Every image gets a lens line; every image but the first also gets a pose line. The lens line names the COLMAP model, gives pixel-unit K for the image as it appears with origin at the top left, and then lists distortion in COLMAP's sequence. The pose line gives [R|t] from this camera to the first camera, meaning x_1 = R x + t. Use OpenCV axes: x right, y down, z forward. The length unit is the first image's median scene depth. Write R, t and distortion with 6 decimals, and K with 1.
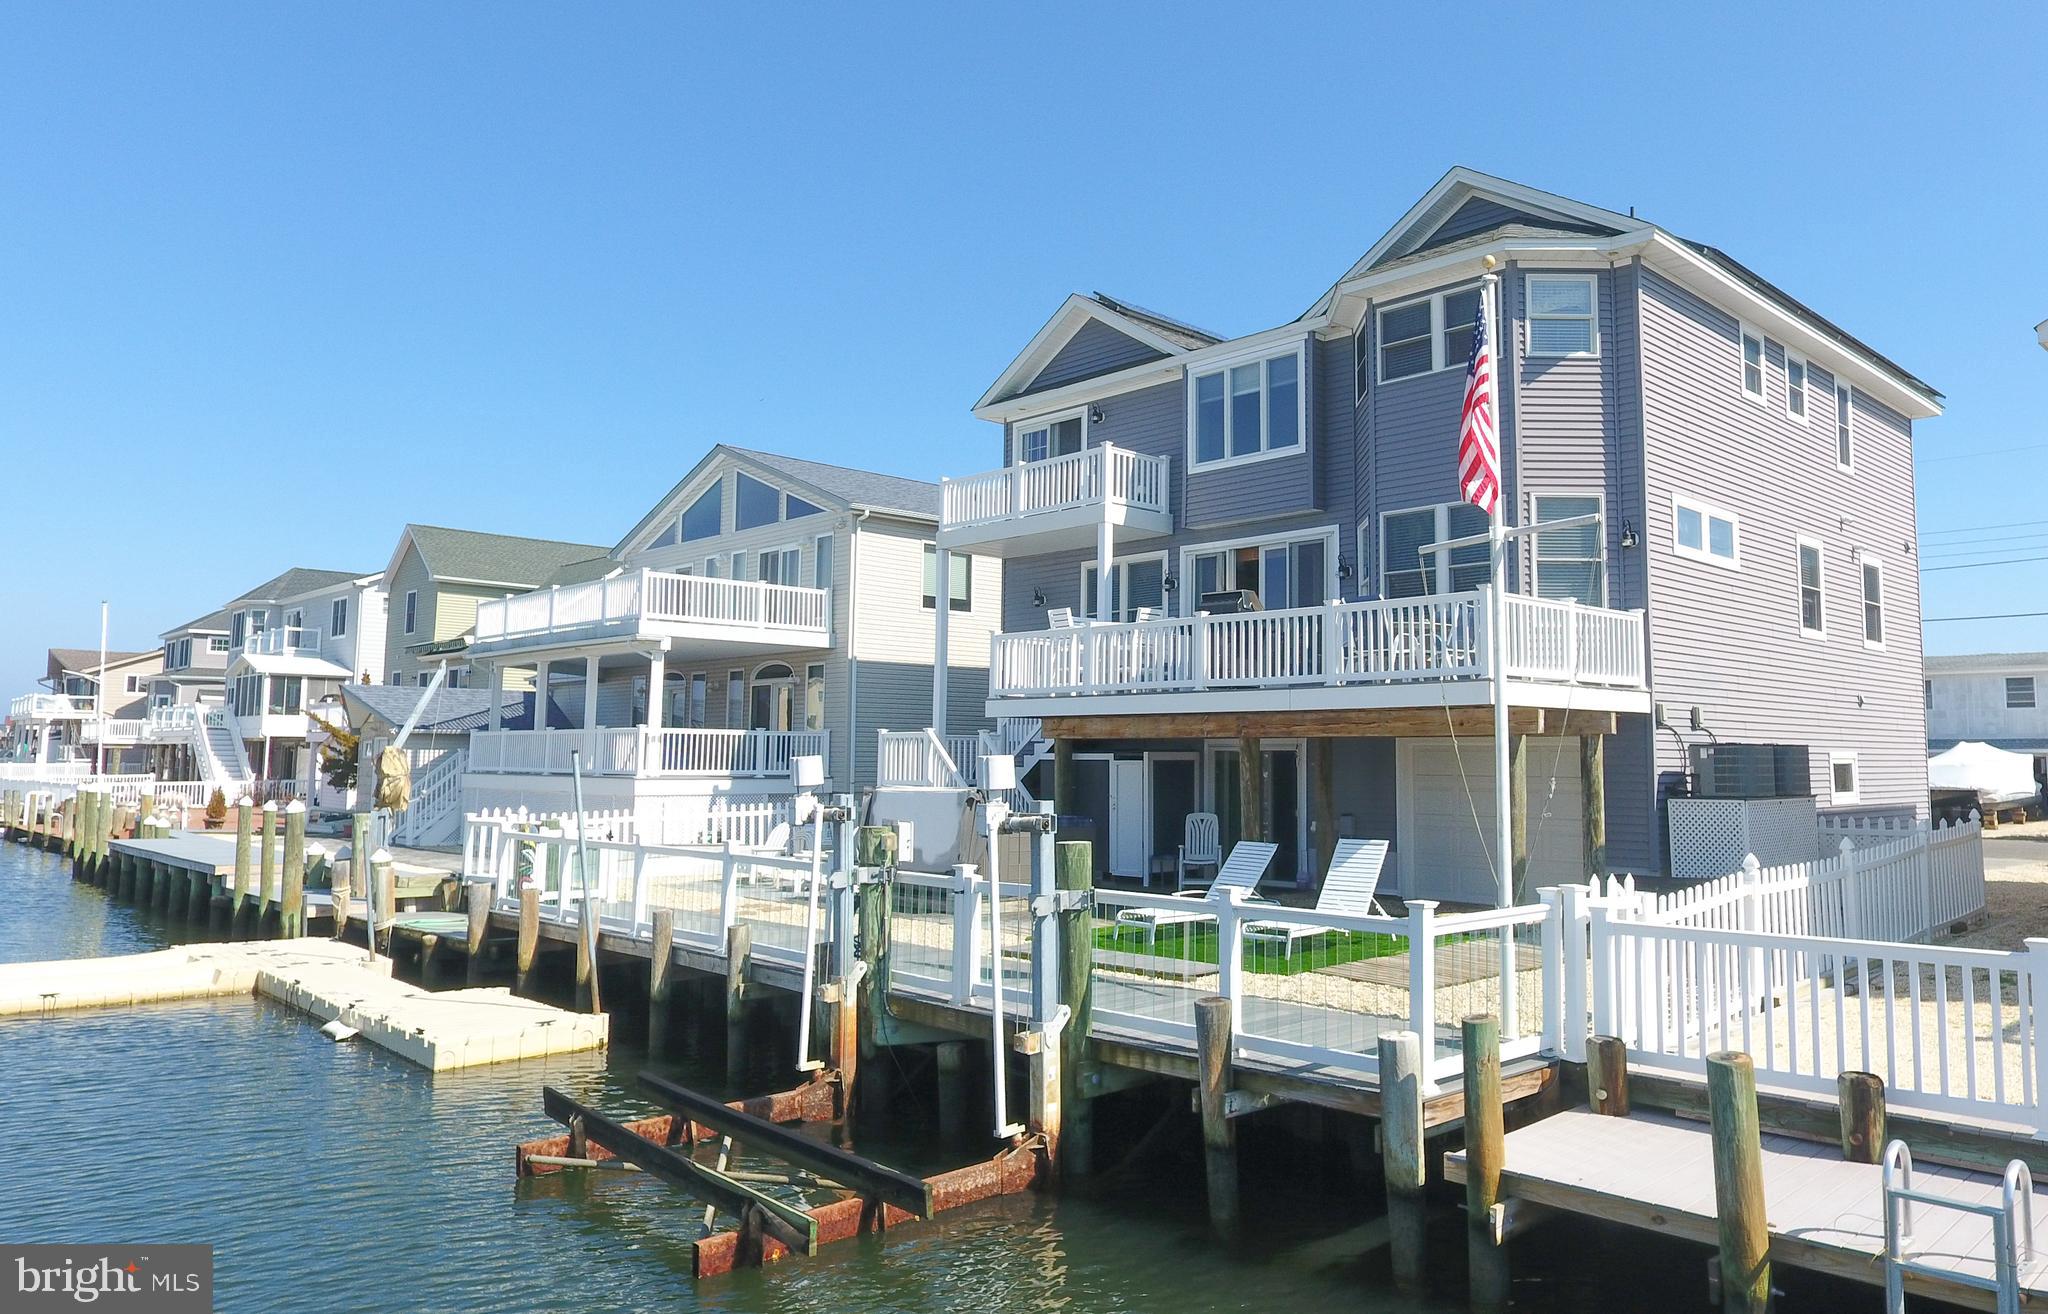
lens RADIAL K [[1413.1, 0, 1132.4], [0, 1413.1, 613.1], [0, 0, 1]] dist [-0.018488, 0.007844]
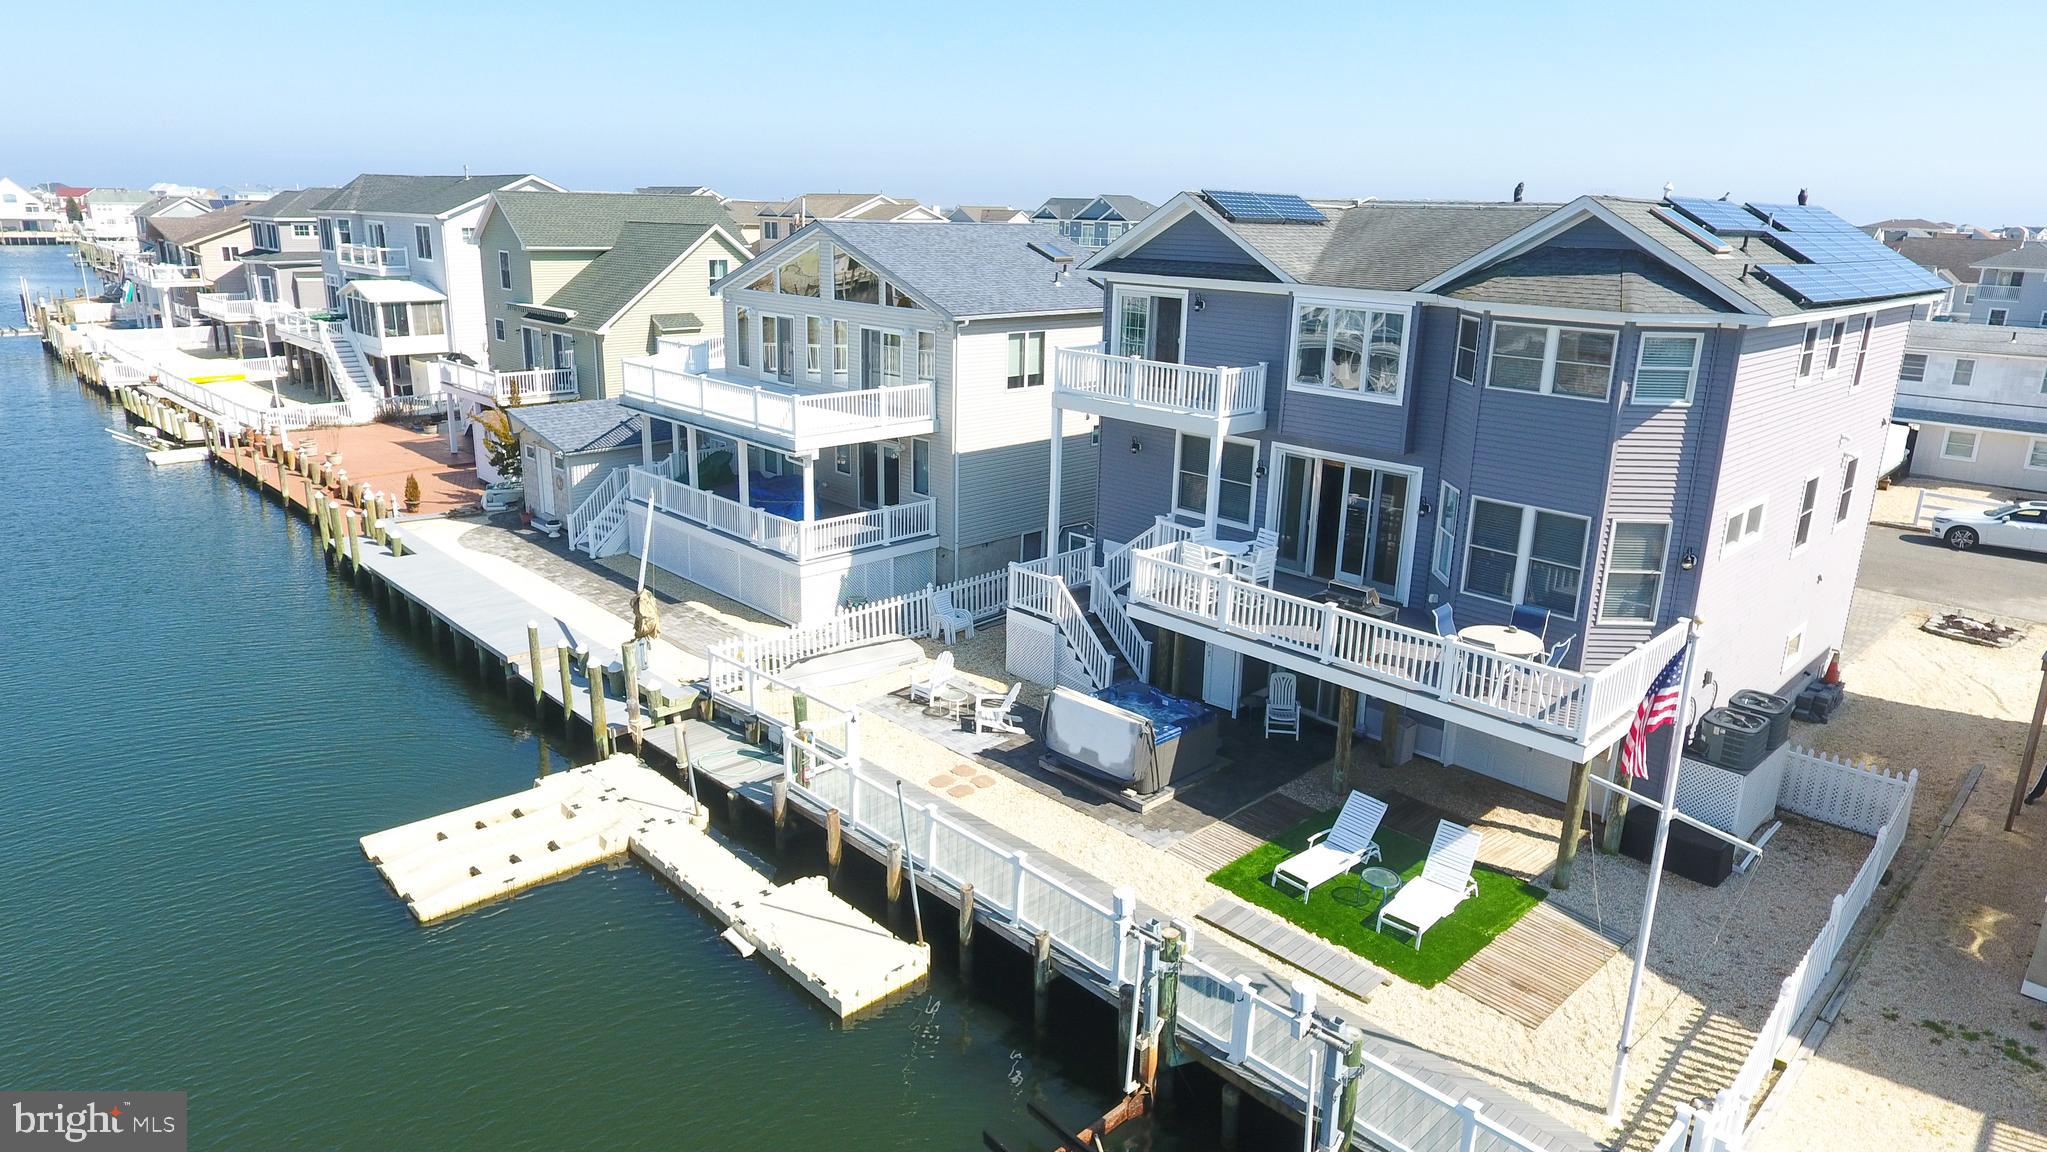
lens RADIAL K [[1244.8, 0, 975.7], [0, 1244.8, 529.5], [0, 0, 1]] dist [-0.004920, 0.000879]
pose [[0.998957, 0.017930, -0.041989, -0.177537], [-0.001858, 0.934864, 0.355001, -0.364084], [0.045619, -0.354553, 0.933923, -0.025762]]
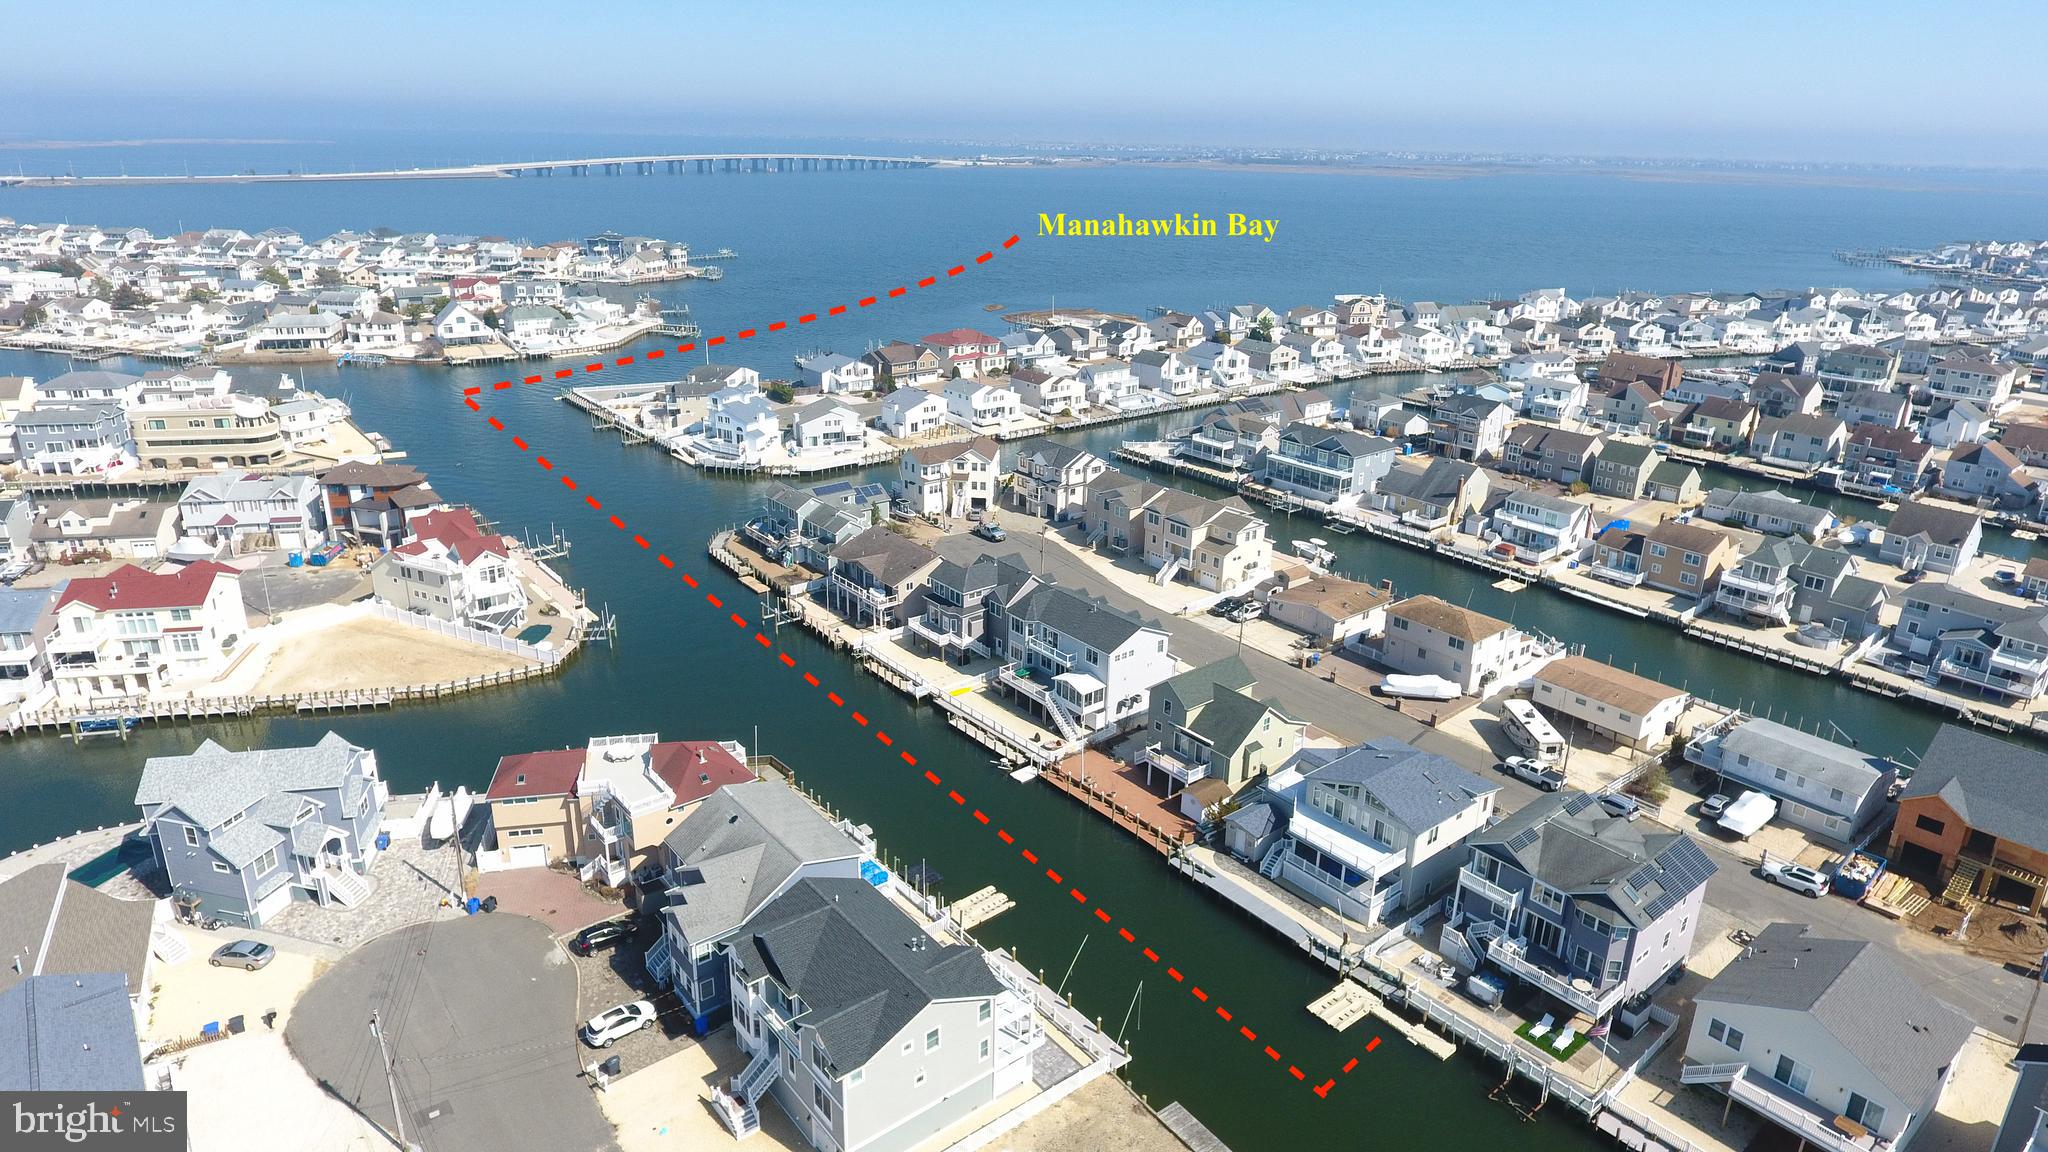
lens RADIAL K [[1245.4, 0, 965.3], [0, 1245.4, 517.0], [0, 0, 1]] dist [-0.004920, 0.000879]
pose [[0.990809, 0.043319, -0.128142, -1.355483], [0.013304, 0.911530, 0.411019, -3.009958], [0.134610, -0.408946, 0.902576, -2.469683]]
